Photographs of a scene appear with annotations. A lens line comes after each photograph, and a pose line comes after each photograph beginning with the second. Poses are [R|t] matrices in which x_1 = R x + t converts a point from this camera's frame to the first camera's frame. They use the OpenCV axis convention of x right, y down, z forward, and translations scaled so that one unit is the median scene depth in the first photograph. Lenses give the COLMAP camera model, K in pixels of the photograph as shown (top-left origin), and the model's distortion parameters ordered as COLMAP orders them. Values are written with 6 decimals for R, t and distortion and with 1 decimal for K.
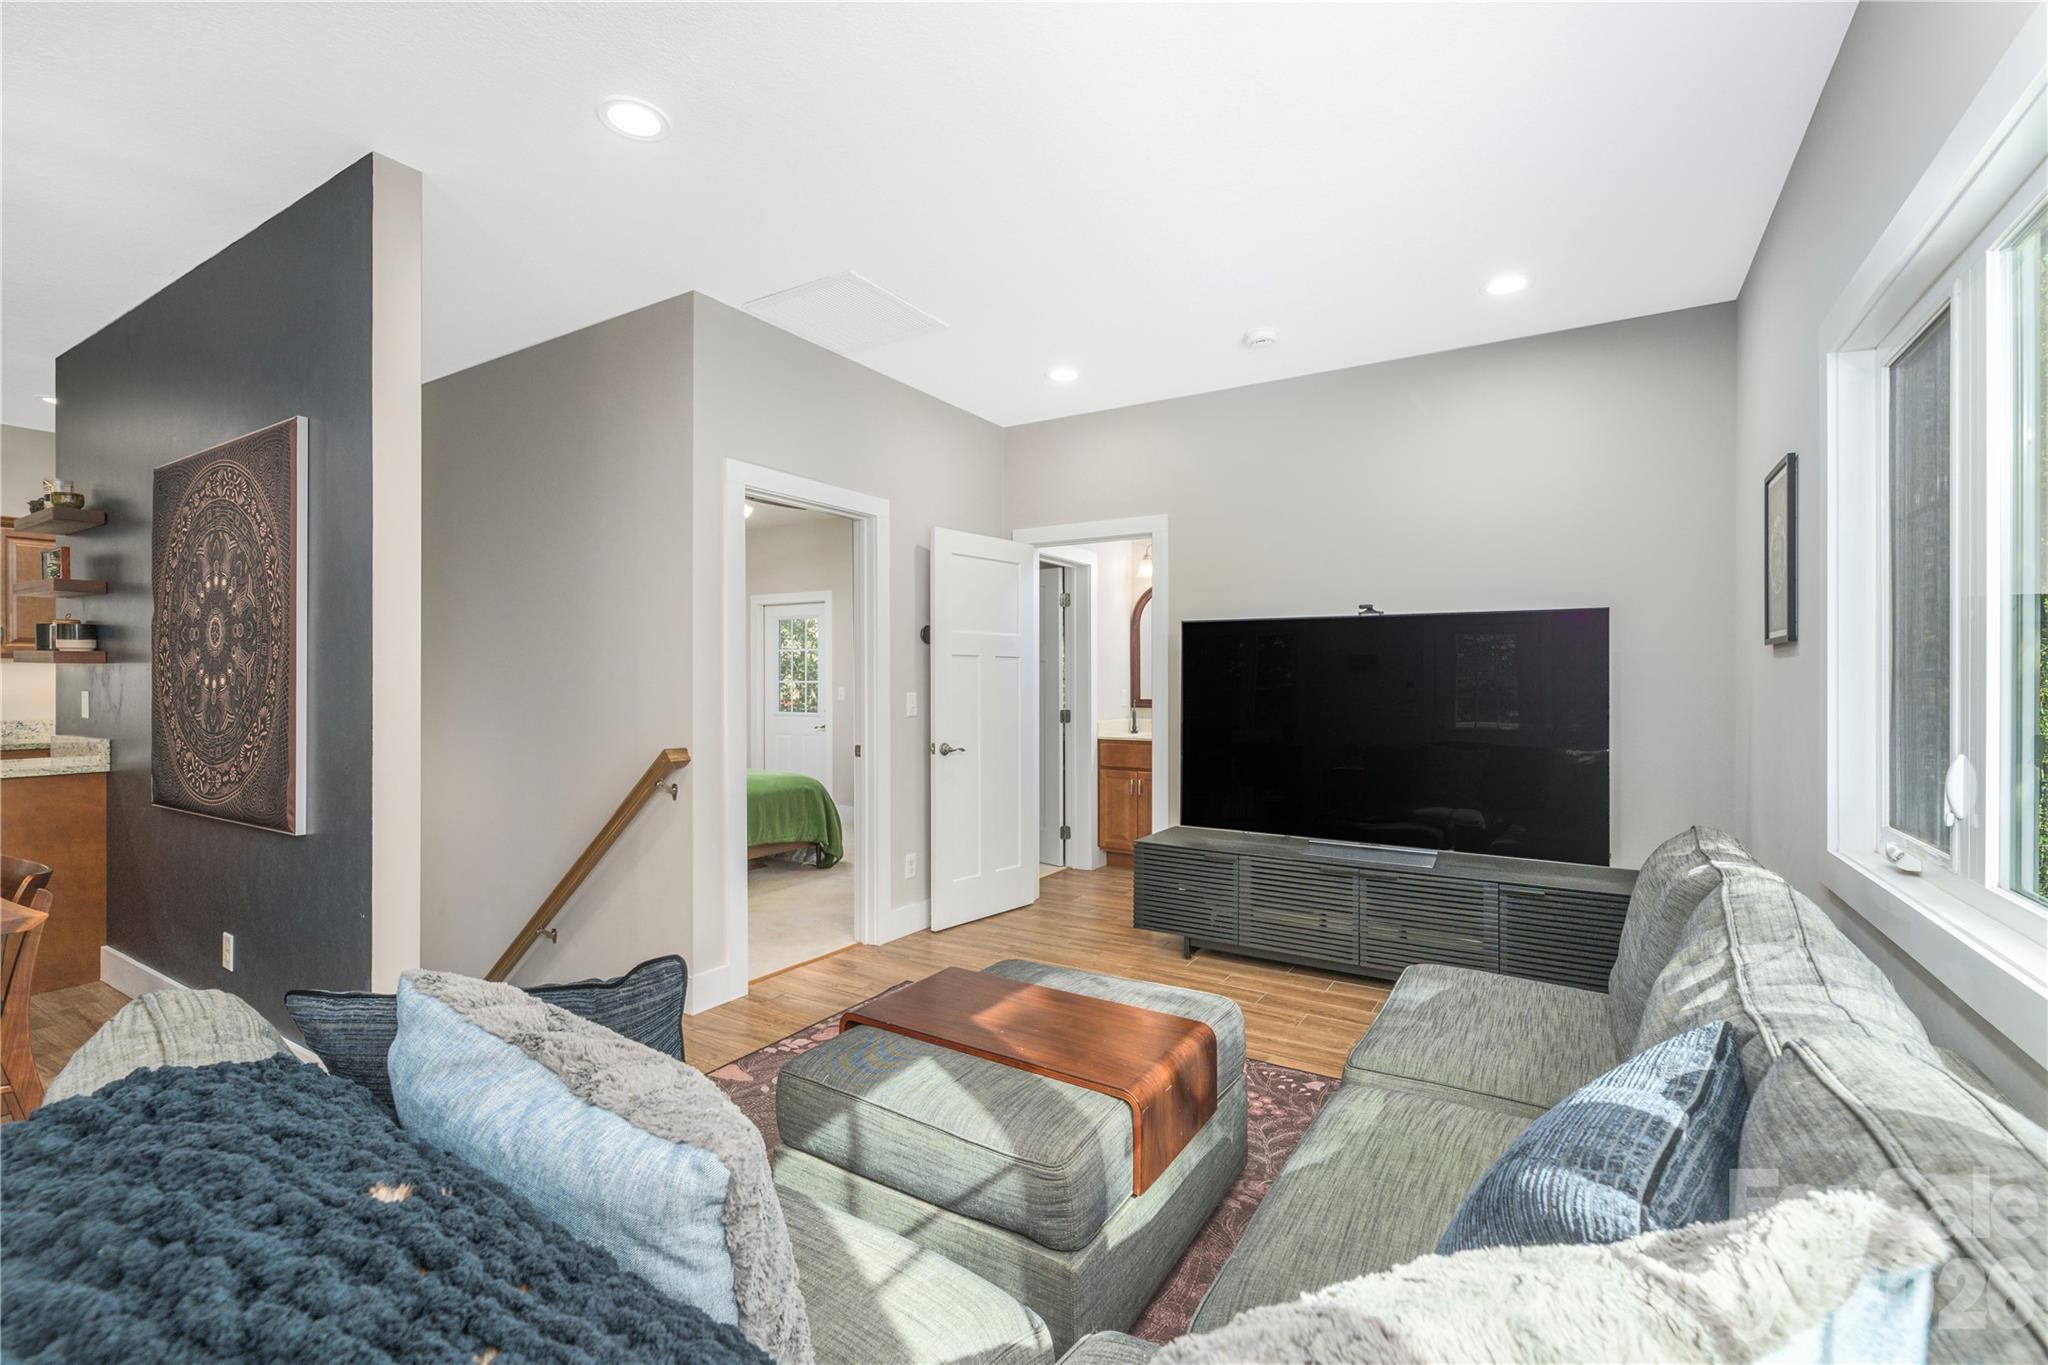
lens RADIAL K [[885.9, 0, 1029.2], [0, 885.9, 680.3], [0, 0, 1]] dist [-0.000721, 0.000107]
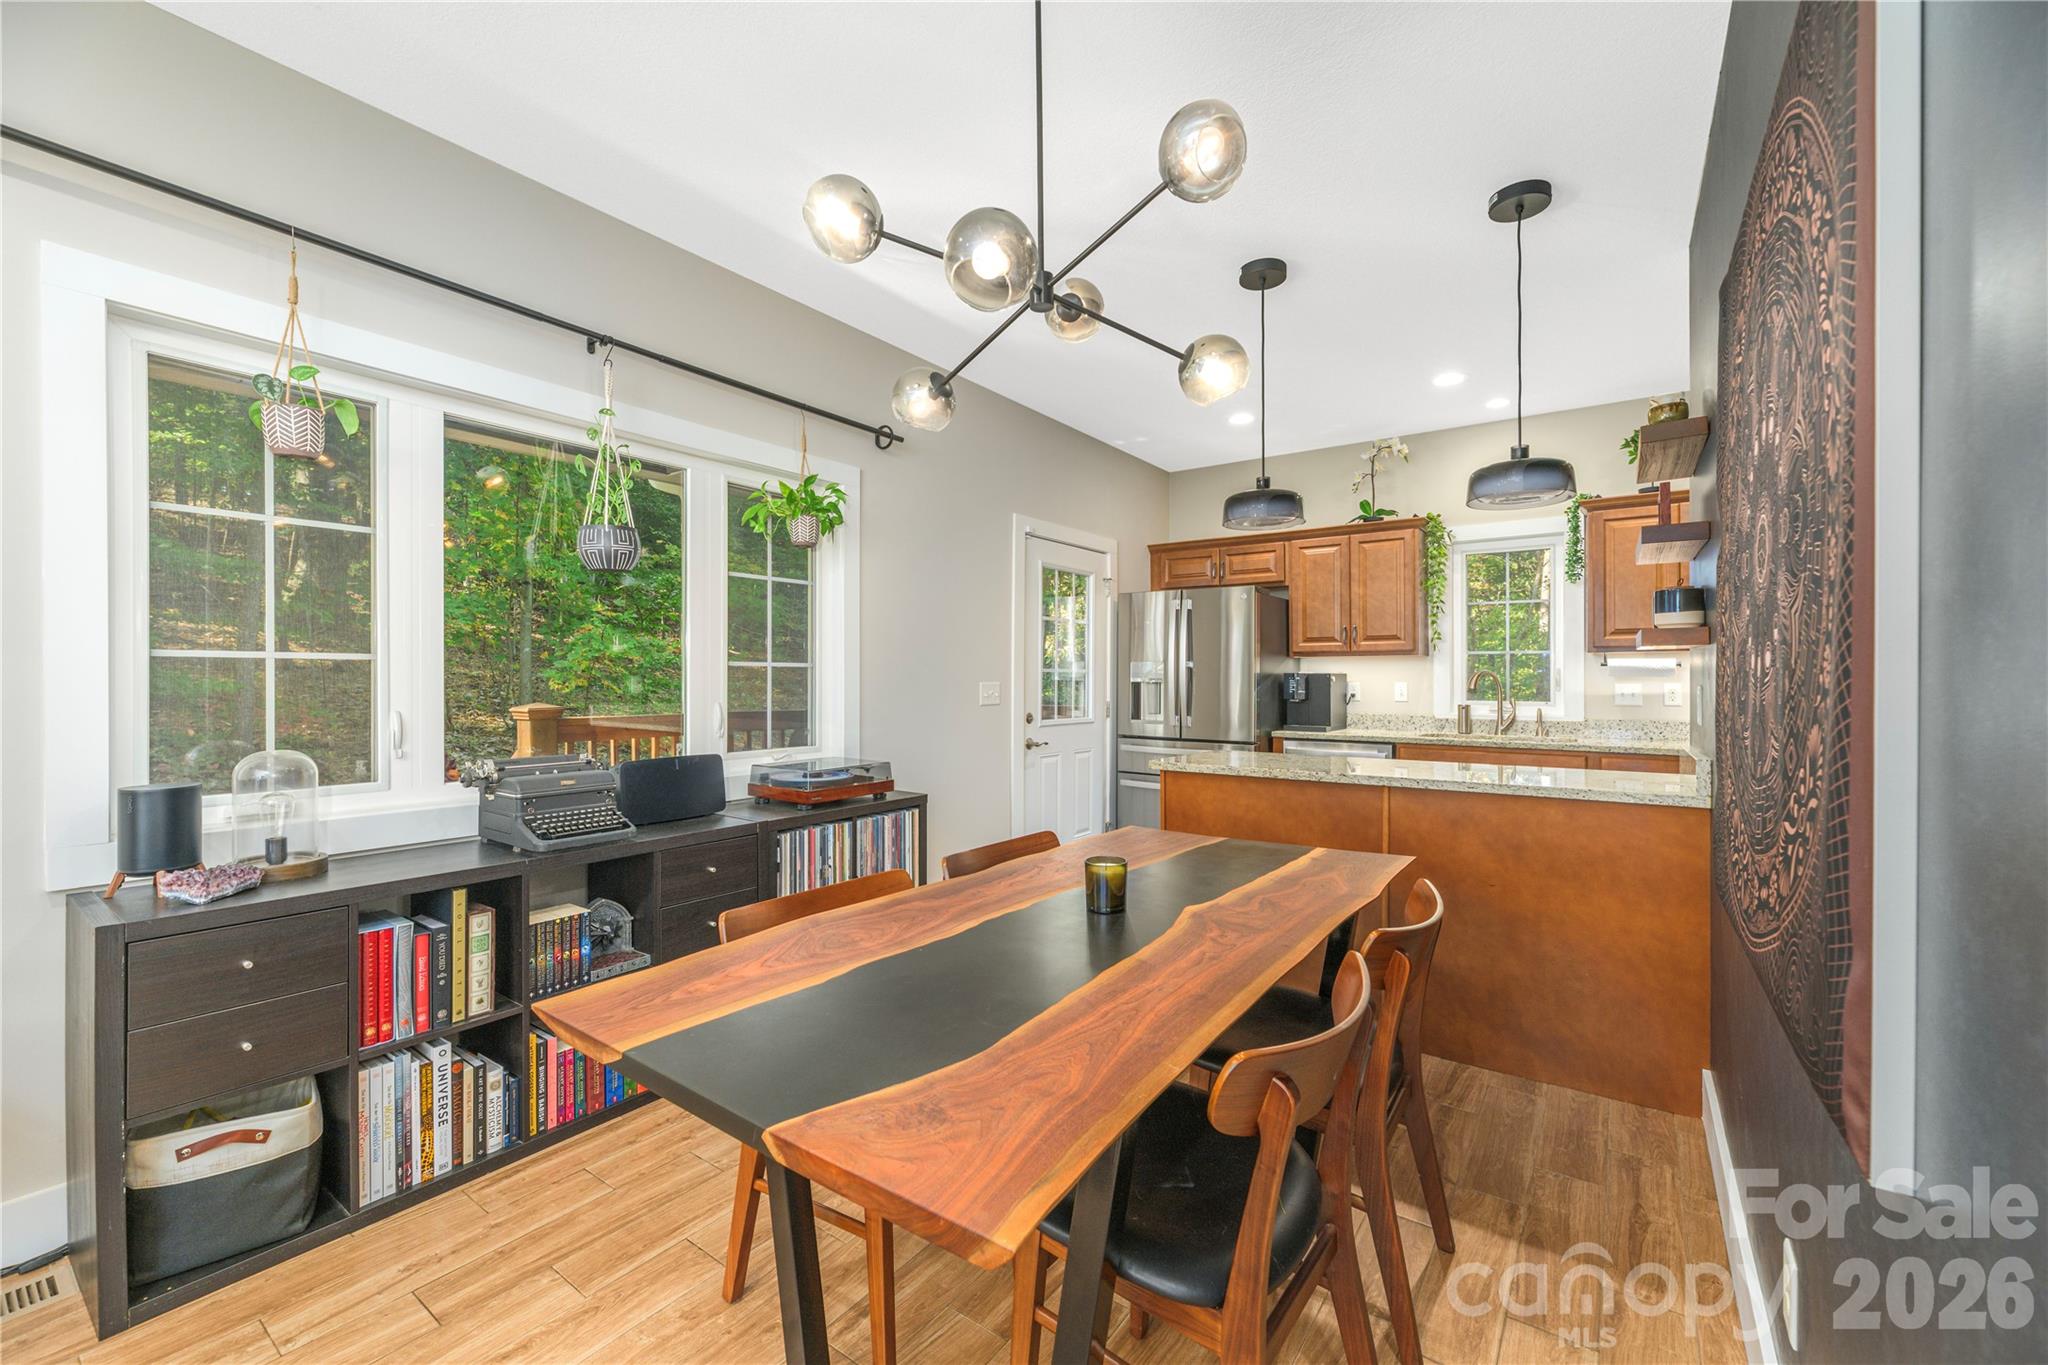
lens RADIAL K [[832.0, 0, 1031.0], [0, 832.0, 668.8], [0, 0, 1]] dist [0.001604, 0.000131]
pose [[-0.068205, -0.015817, -0.997546, -0.483914], [-0.002384, 0.999874, -0.015691, 0.013251], [0.997668, 0.001308, -0.068234, 0.669009]]
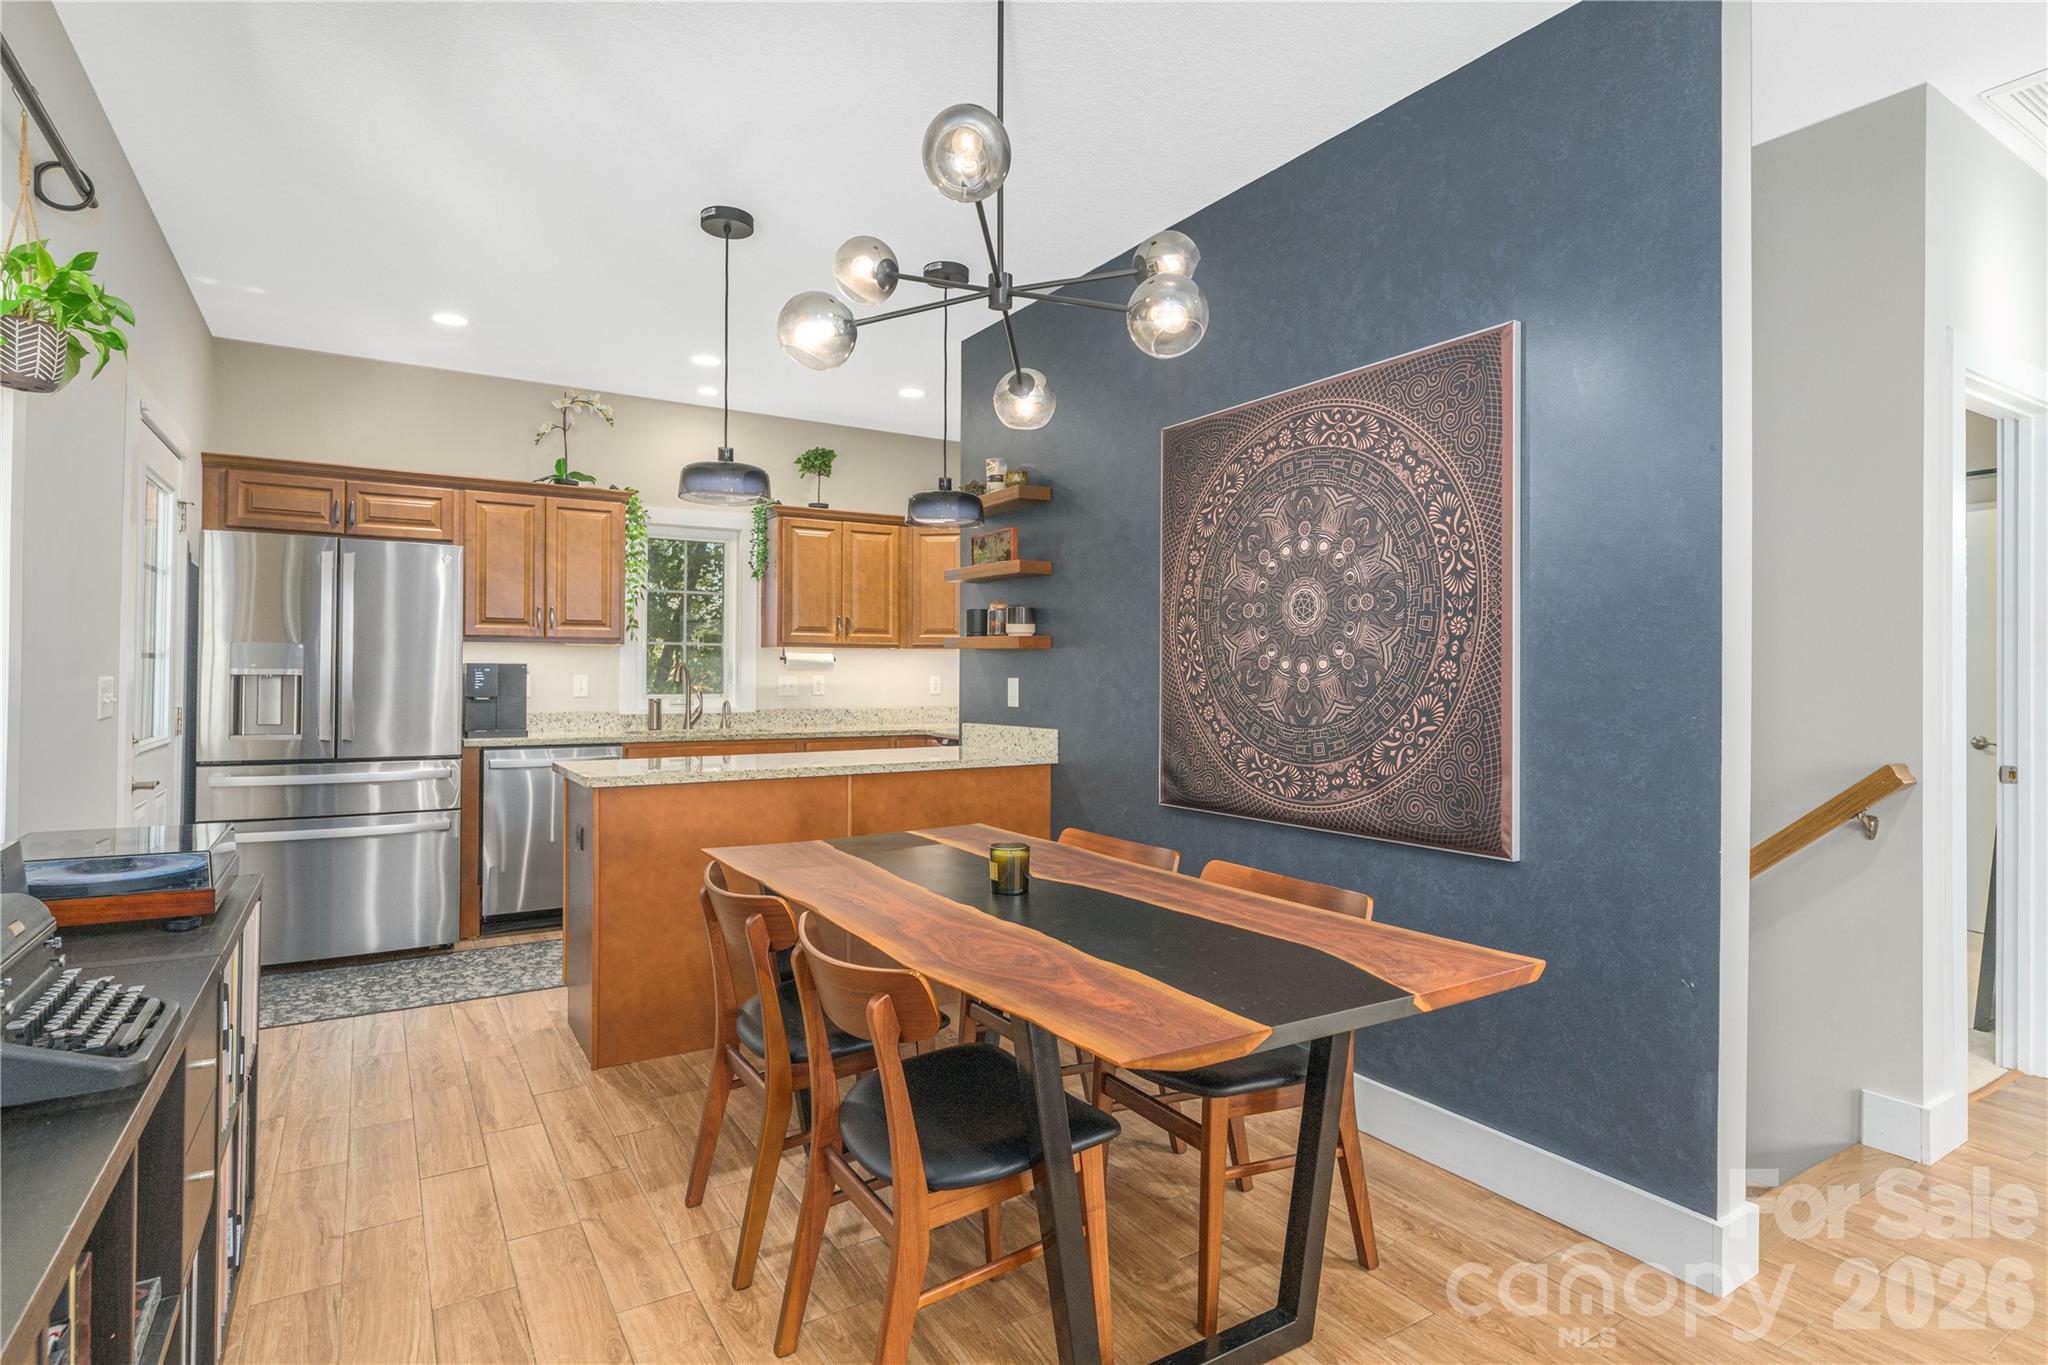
lens RADIAL K [[1041.4, 0, 1022.7], [0, 1041.4, 661.2], [0, 0, 1]] dist [-0.000065, 0.000146]
pose [[0.895583, -0.004626, -0.444870, -0.719088], [-0.001355, 0.999913, -0.013126, 0.011289], [0.444892, 0.012359, 0.895499, -0.005951]]
